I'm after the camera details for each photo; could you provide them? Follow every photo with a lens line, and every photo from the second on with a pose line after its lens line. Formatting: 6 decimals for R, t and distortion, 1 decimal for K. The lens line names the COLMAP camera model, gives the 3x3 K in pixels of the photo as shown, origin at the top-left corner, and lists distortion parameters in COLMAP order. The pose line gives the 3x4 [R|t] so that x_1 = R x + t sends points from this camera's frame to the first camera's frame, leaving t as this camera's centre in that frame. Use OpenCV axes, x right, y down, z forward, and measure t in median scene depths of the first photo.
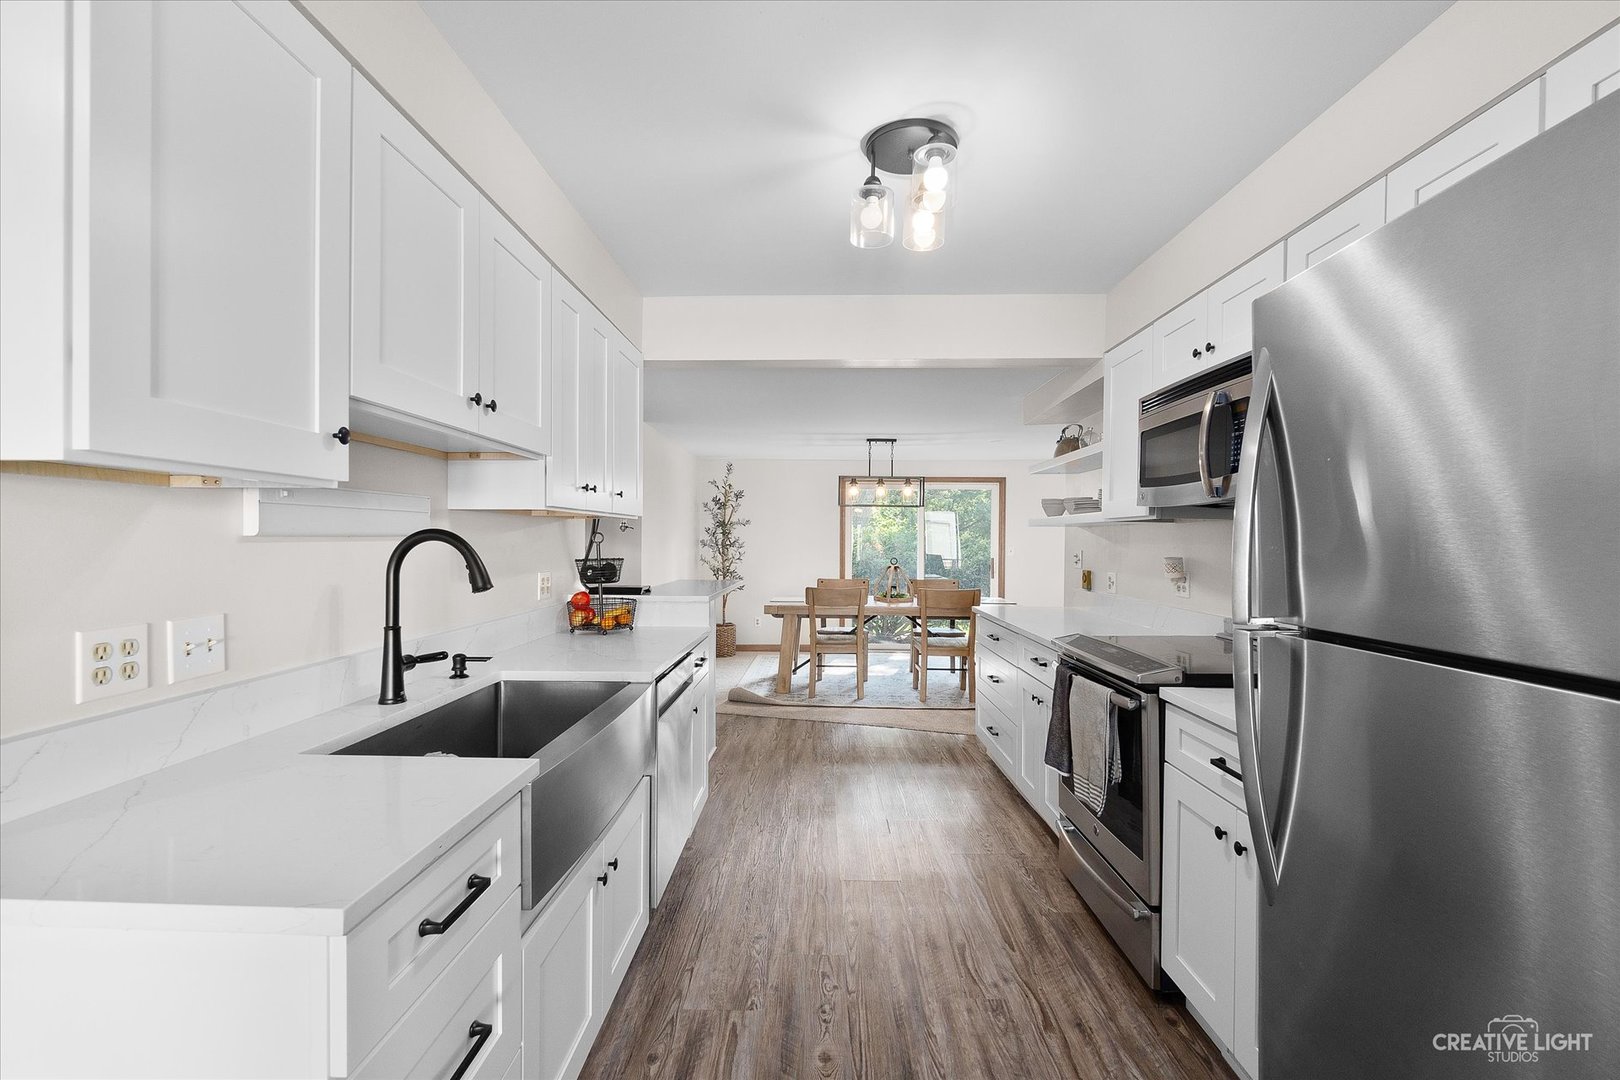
lens RADIAL K [[705.0, 0, 810.0], [0, 705.0, 540.0], [0, 0, 1]] dist [-0.001717, -0.000210]
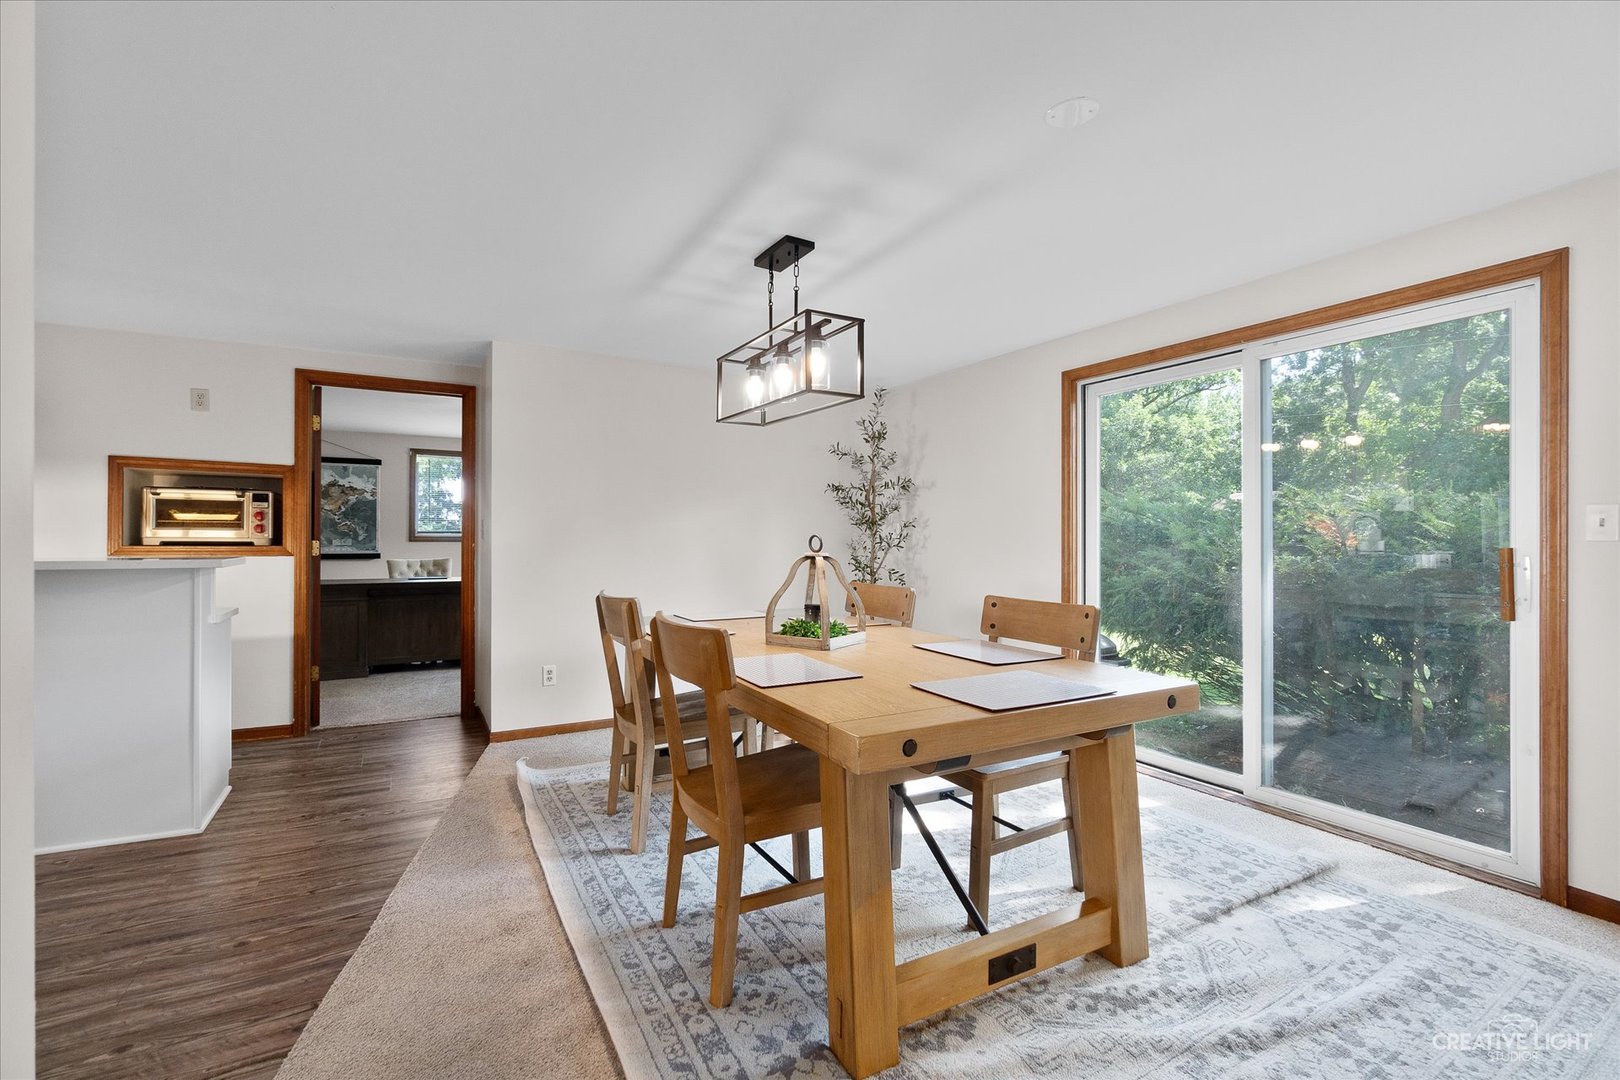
lens RADIAL K [[705.0, 0, 810.0], [0, 705.0, 540.0], [0, 0, 1]] dist [-0.001717, -0.000210]
pose [[0.509452, -0.000446, -0.860499, 0.357552], [-0.005817, 0.999975, -0.003963, 0.022467], [0.860480, 0.007025, 0.509436, 0.621916]]
